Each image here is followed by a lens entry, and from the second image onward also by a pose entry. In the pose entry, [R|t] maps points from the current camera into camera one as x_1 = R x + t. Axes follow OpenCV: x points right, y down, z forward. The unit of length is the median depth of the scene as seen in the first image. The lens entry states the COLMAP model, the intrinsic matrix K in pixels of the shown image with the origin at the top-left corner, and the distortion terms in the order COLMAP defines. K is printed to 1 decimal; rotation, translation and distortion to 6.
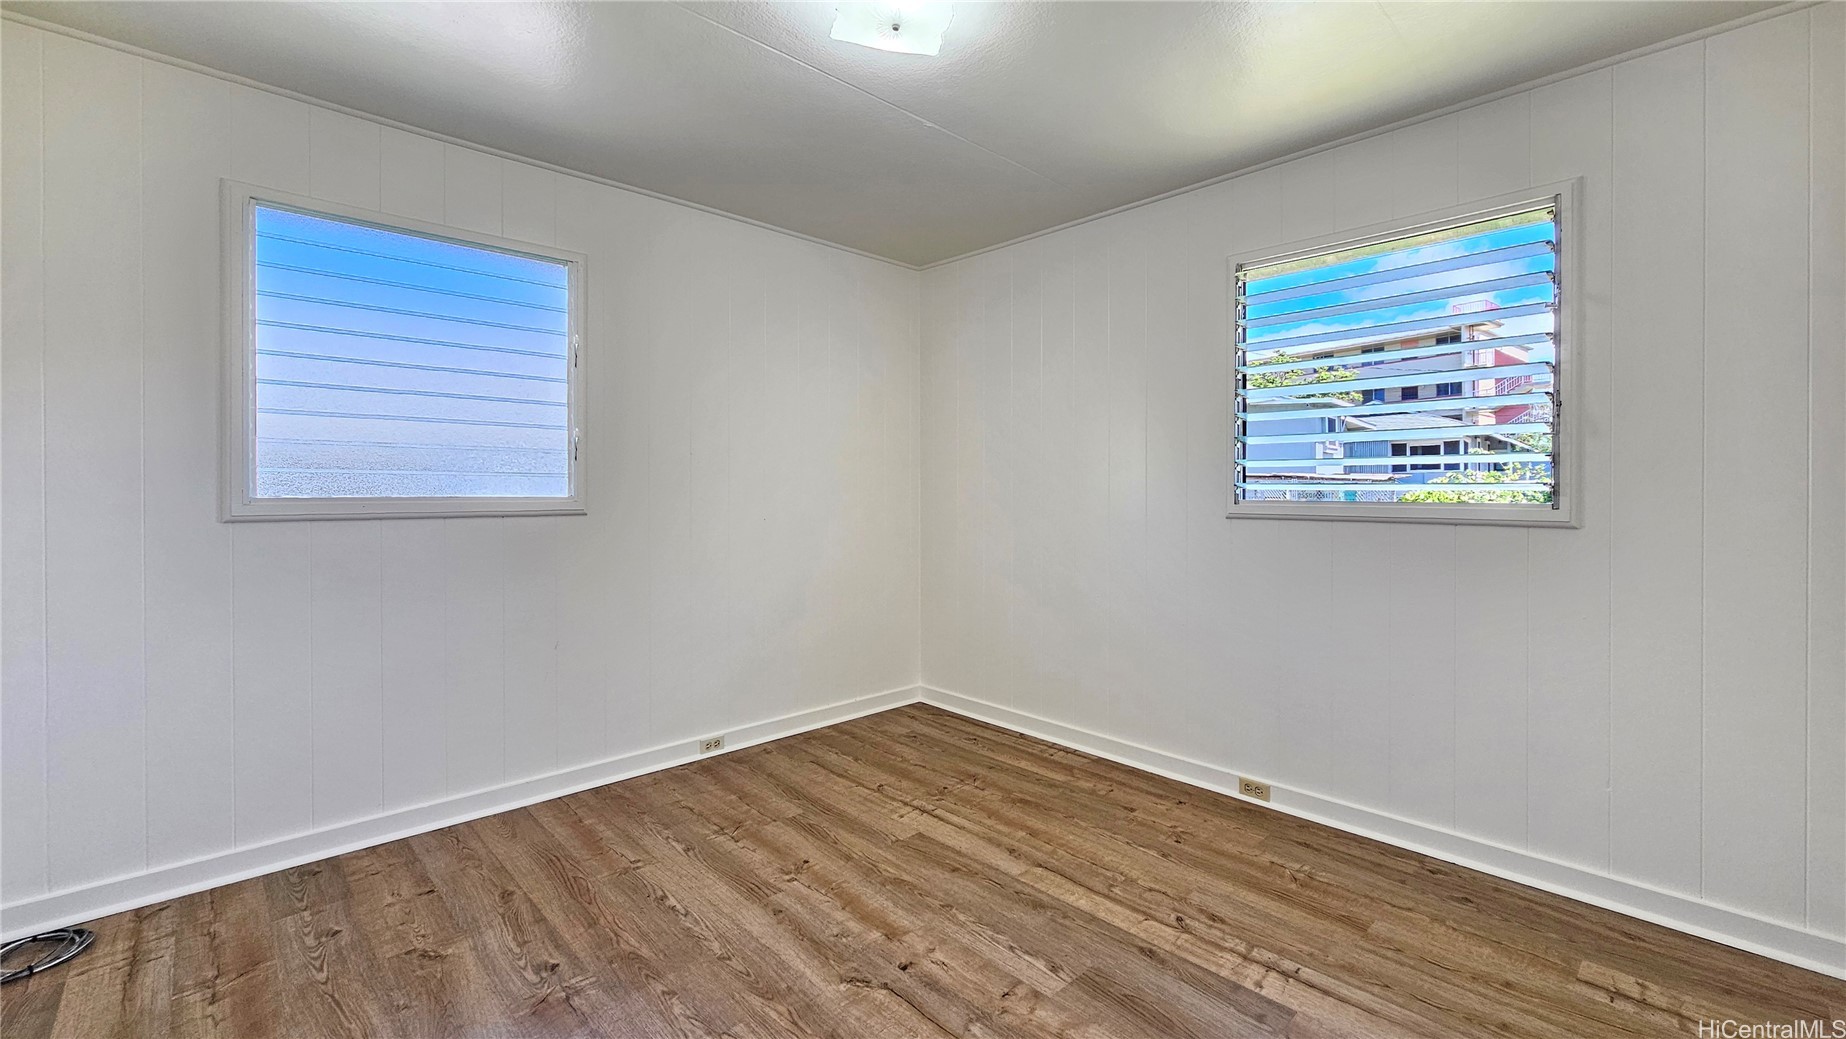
lens RADIAL K [[763.3, 0, 927.7], [0, 763.3, 508.9], [0, 0, 1]] dist [-0.001462, -0.000371]
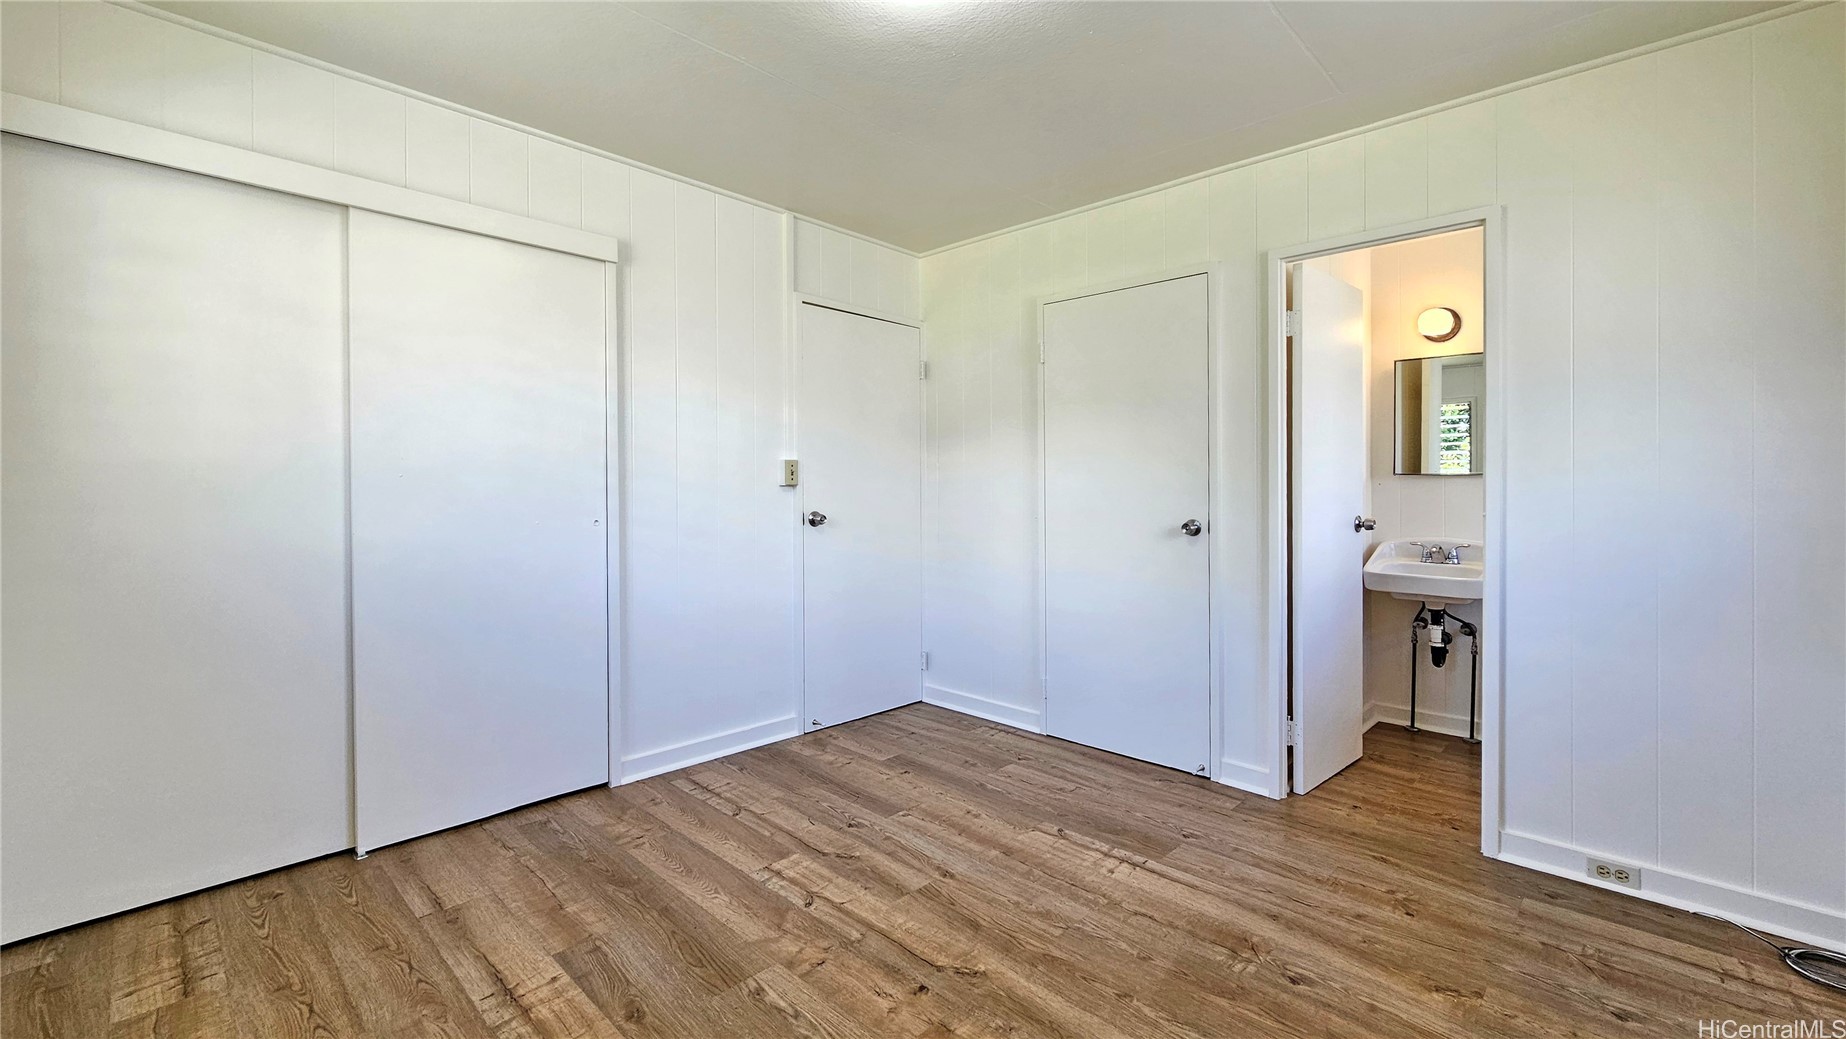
lens RADIAL K [[763.3, 0, 927.7], [0, 763.3, 508.9], [0, 0, 1]] dist [-0.001462, -0.000371]
pose [[-0.999183, -0.009278, -0.039329, 0.004306], [-0.010671, 0.999318, 0.035356, -0.011213], [0.038974, 0.035747, -0.998601, 1.948011]]
